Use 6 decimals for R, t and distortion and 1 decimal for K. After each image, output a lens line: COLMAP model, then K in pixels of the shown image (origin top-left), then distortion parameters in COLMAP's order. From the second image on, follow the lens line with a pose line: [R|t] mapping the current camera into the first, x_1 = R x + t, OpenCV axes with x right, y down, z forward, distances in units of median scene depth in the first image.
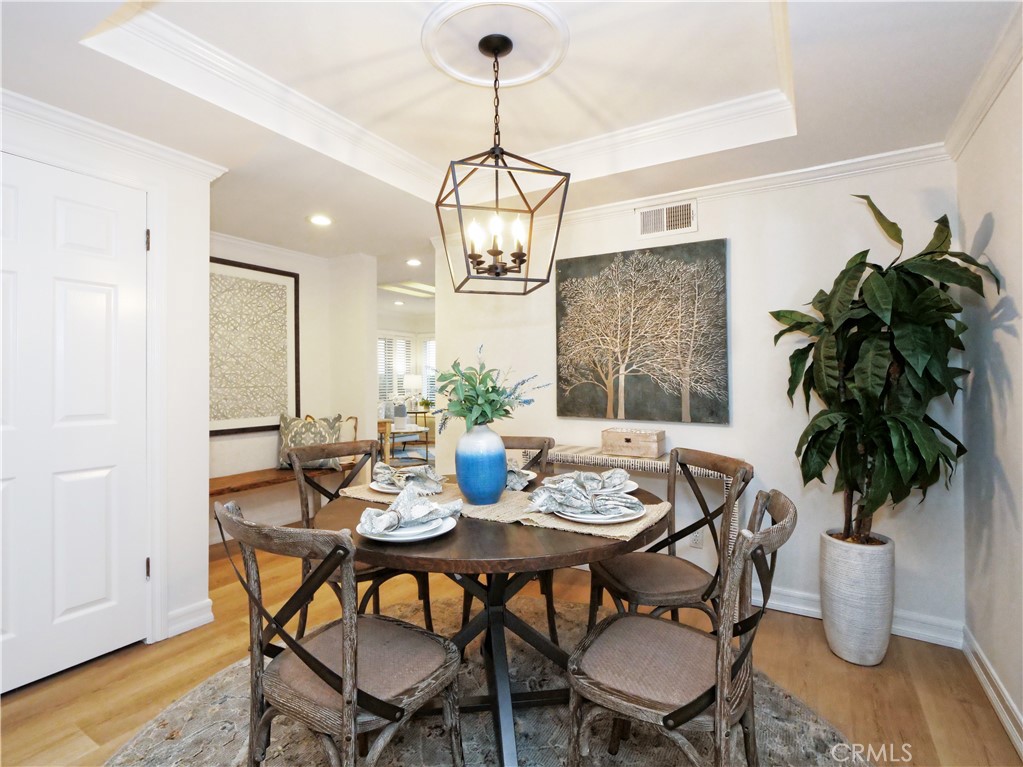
lens RADIAL K [[501.8, 0, 501.0], [0, 501.8, 379.4], [0, 0, 1]] dist [-0.005864, -0.000263]
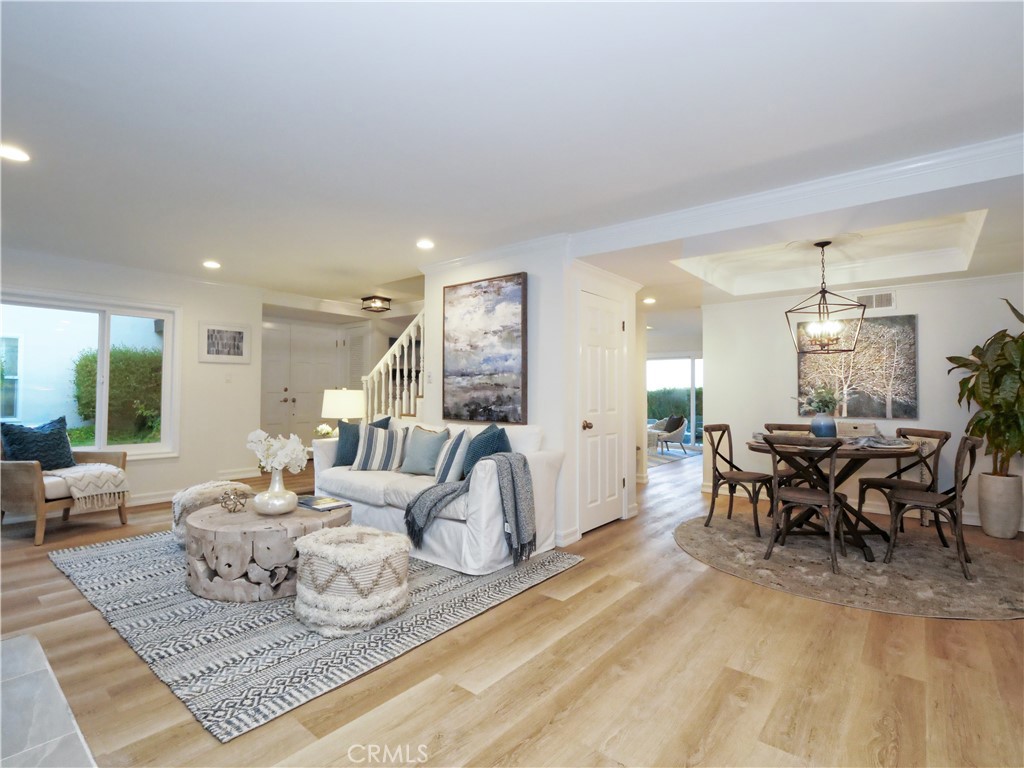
lens RADIAL K [[502.3, 0, 517.8], [0, 502.3, 390.3], [0, 0, 1]] dist [-0.005864, -0.000263]
pose [[0.991690, 0.002739, -0.128619, -0.811132], [-0.003595, 0.999973, -0.006423, 0.004886], [0.128598, 0.006832, 0.991673, -1.054320]]
